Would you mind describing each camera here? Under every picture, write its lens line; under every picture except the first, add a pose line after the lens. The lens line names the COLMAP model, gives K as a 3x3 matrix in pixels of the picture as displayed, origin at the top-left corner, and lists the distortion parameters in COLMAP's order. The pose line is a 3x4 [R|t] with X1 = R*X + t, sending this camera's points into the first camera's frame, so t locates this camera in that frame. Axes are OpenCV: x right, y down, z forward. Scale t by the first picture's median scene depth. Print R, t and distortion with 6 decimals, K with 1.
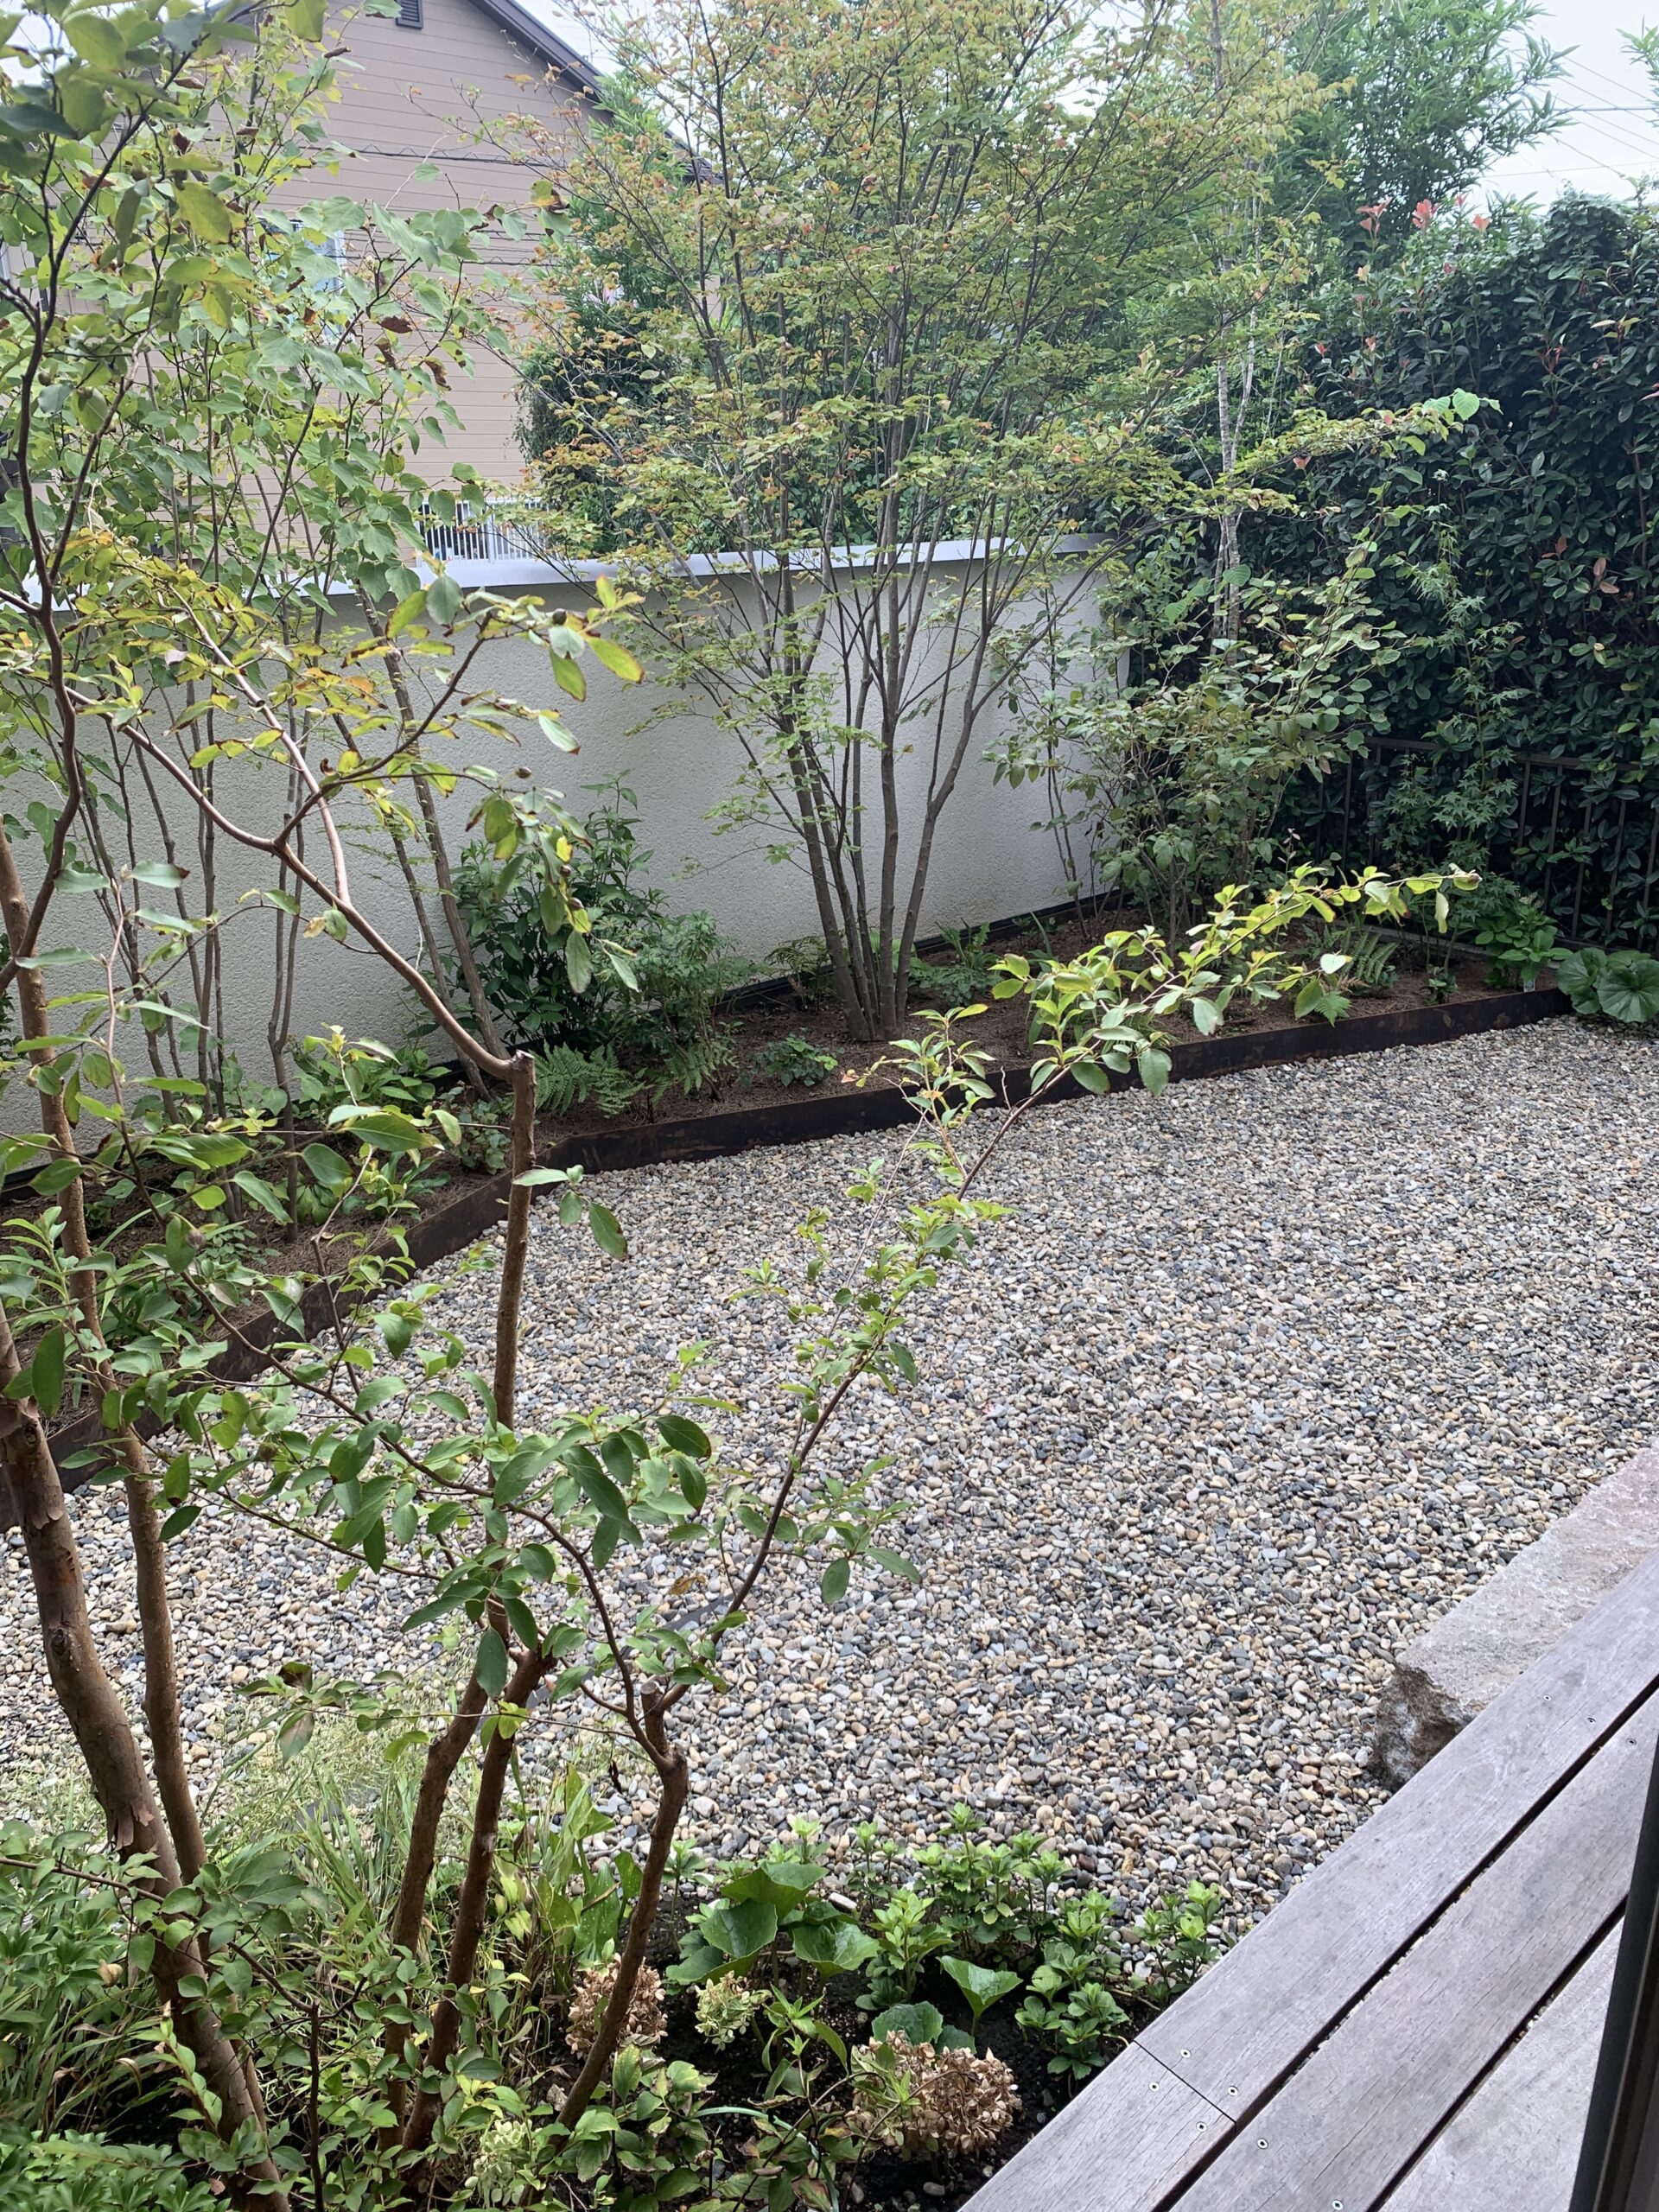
lens RADIAL K [[1681.8, 0, 828.4], [0, 1681.8, 1107.9], [0, 0, 1]] dist [0.015547, -0.008238]
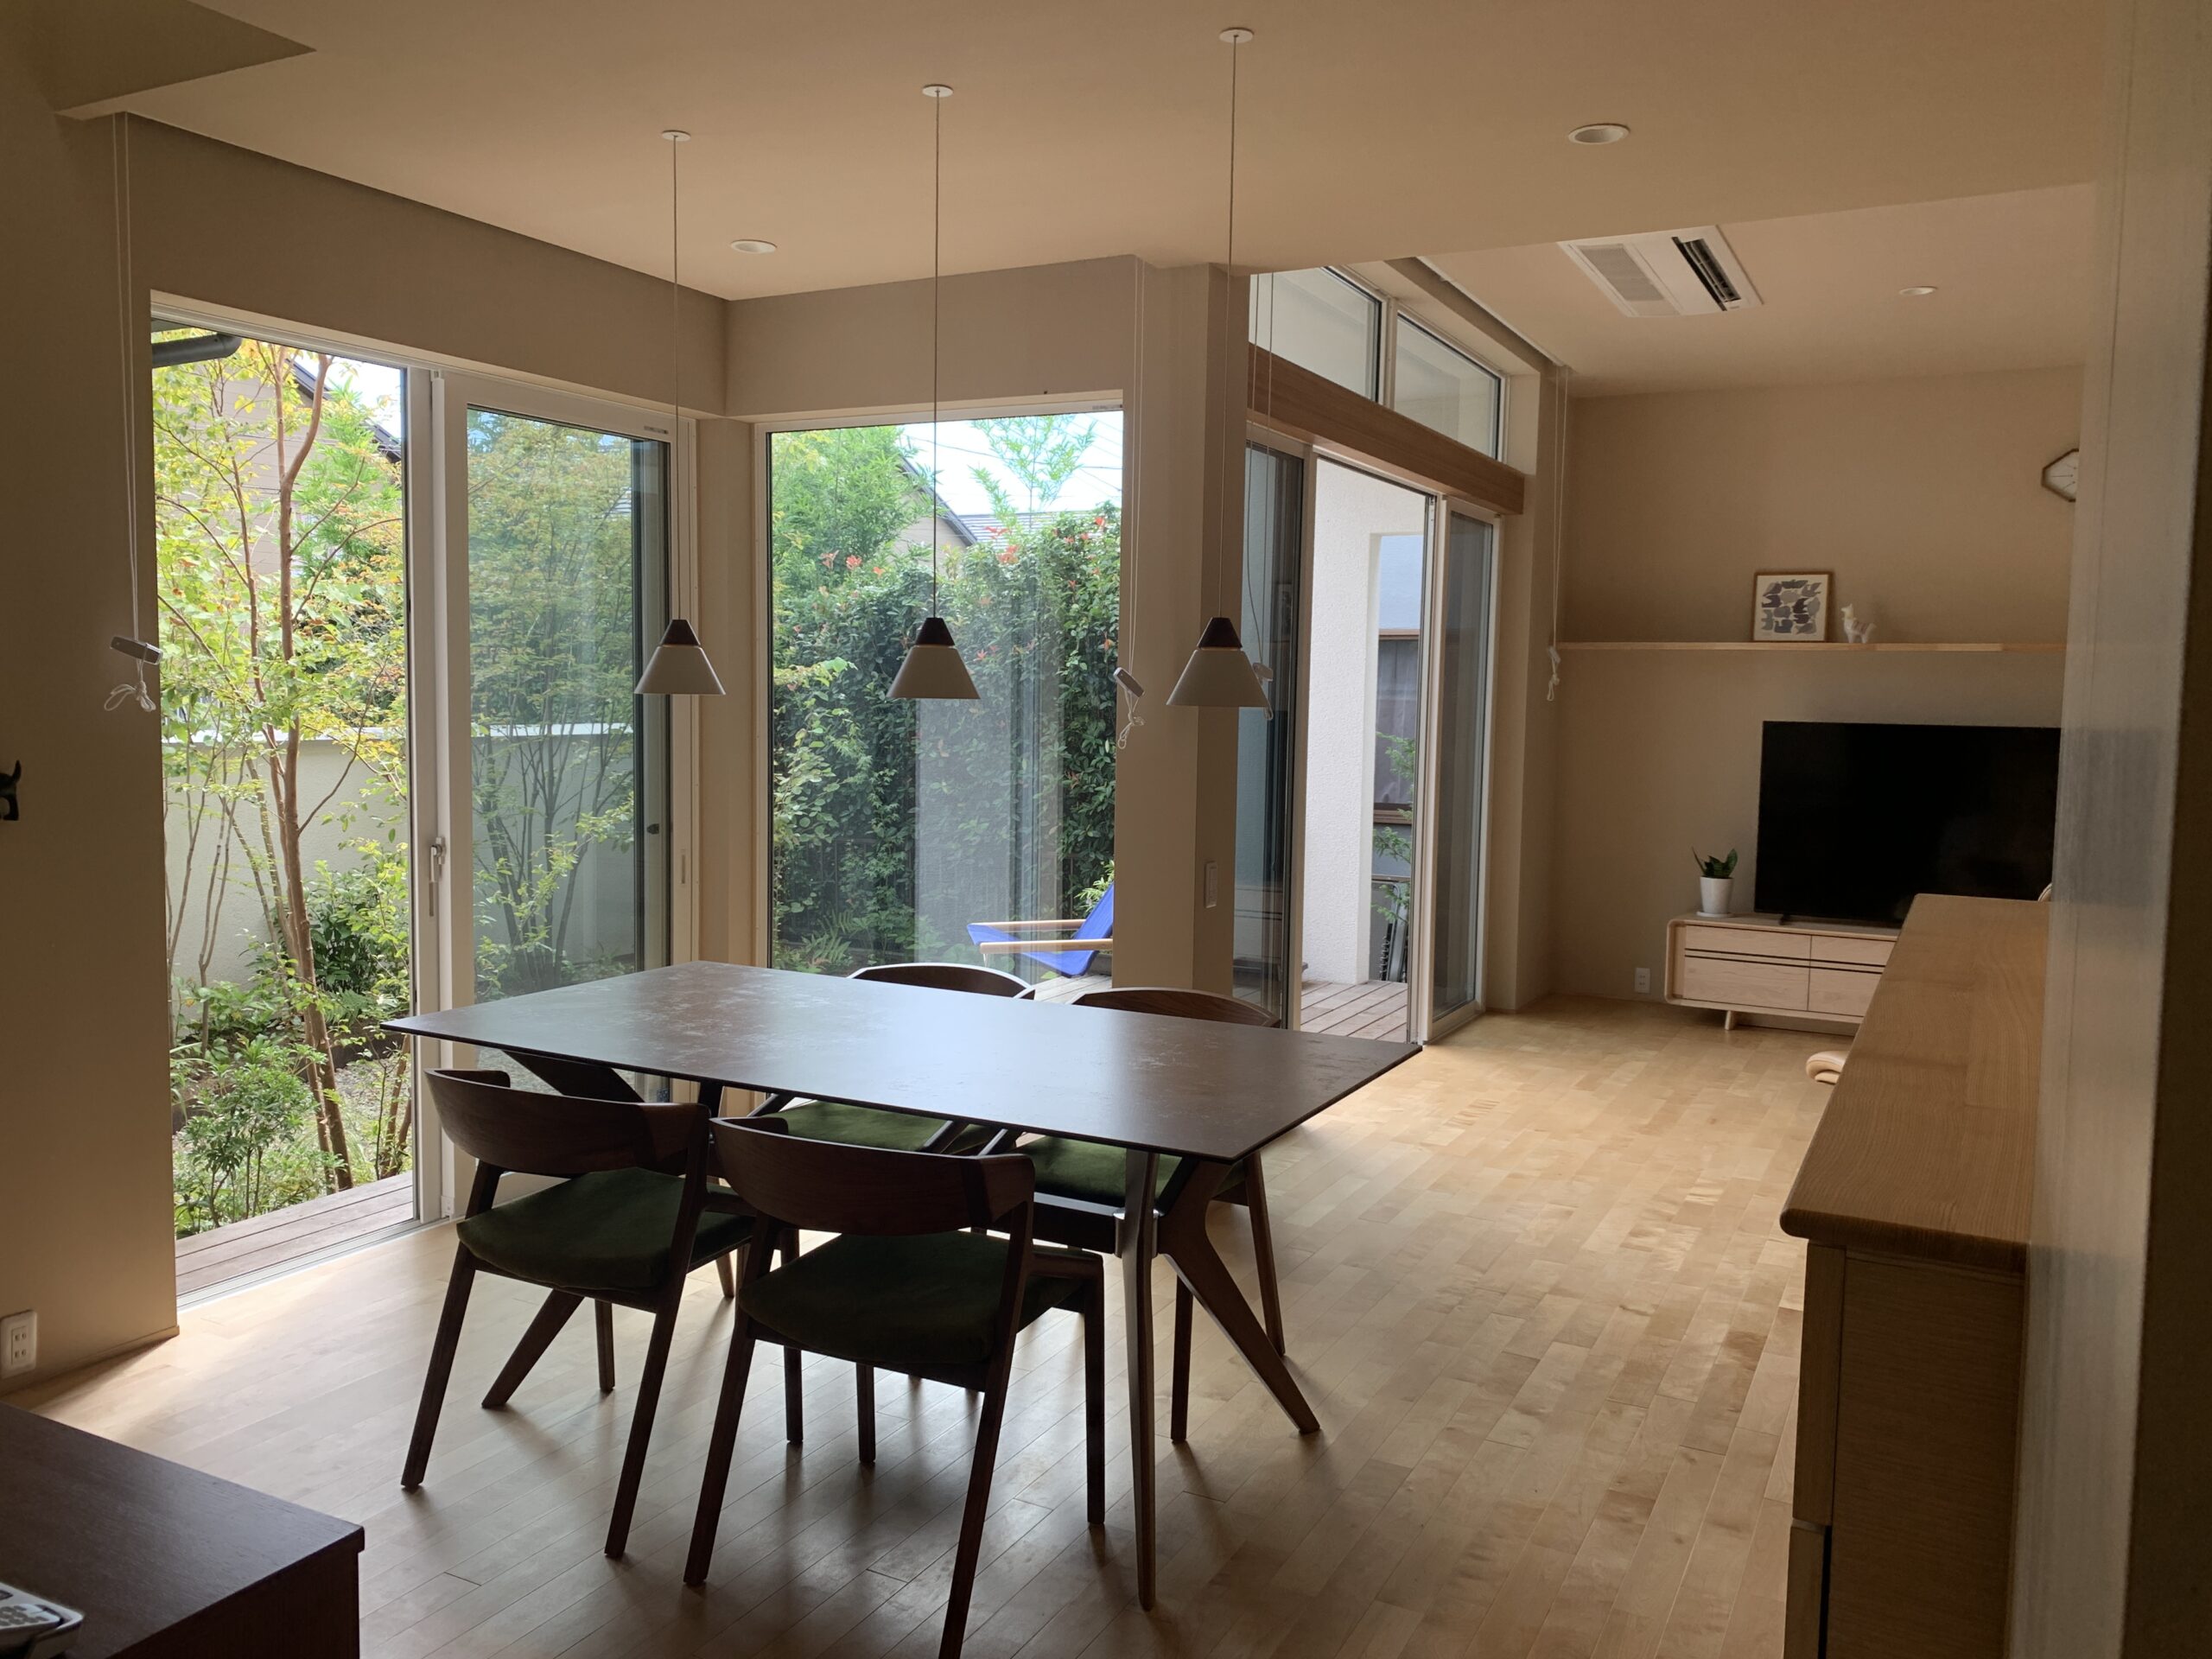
lens RADIAL K [[1681.8, 0, 1109.9], [0, 1681.8, 825.0], [0, 0, 1]] dist [0.015547, -0.008238]
pose [[0.936212, -0.006086, 0.351382, -0.034424], [0.104319, 0.959598, -0.261323, 0.304222], [-0.335595, 0.281310, 0.899022, -0.800157]]
